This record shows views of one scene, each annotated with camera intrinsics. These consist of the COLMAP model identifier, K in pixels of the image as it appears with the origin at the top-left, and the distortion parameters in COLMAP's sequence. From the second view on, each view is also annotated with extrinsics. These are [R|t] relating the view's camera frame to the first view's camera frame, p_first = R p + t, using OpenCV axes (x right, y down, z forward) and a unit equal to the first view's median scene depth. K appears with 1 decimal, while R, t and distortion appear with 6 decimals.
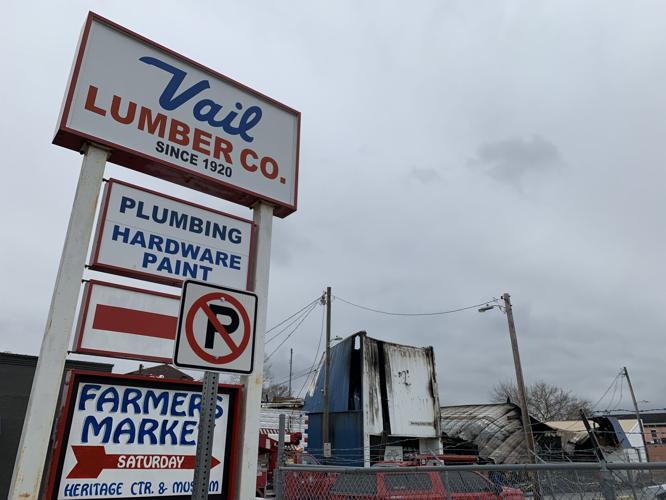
lens RADIAL K [[510.3, 0, 333.0], [0, 510.3, 250.0], [0, 0, 1]] dist [0.058913, -0.058636]
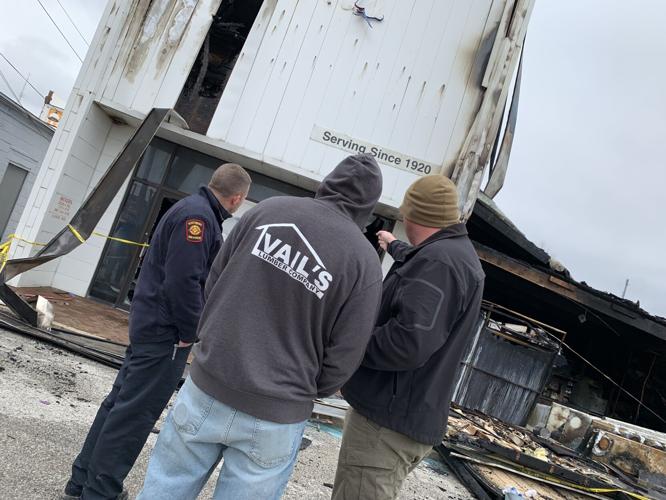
lens RADIAL K [[510.3, 0, 333.0], [0, 510.3, 250.0], [0, 0, 1]] dist [0.058913, -0.058636]
pose [[0.757173, 0.185887, -0.626207, 0.329569], [-0.079142, 0.977698, 0.194531, 0.333071], [0.648402, -0.097734, 0.754998, 0.765762]]
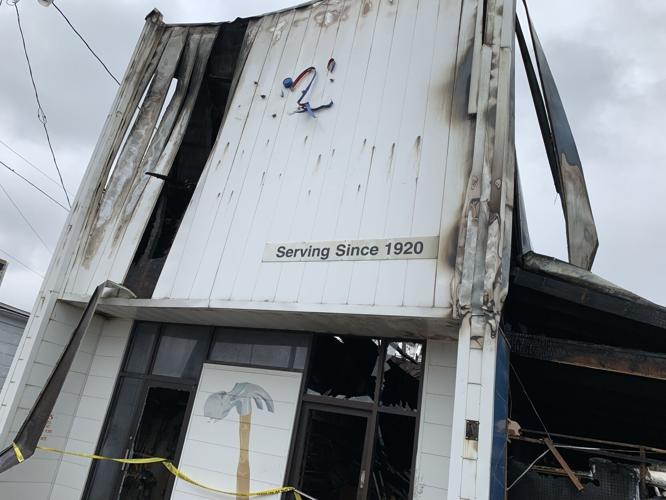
lens RADIAL K [[510.3, 0, 333.0], [0, 510.3, 250.0], [0, 0, 1]] dist [0.058913, -0.058636]
pose [[0.400689, -0.268932, -0.875856, 0.333090], [0.187990, 0.959744, -0.208687, 0.372124], [0.896721, -0.081033, 0.435116, 0.901855]]
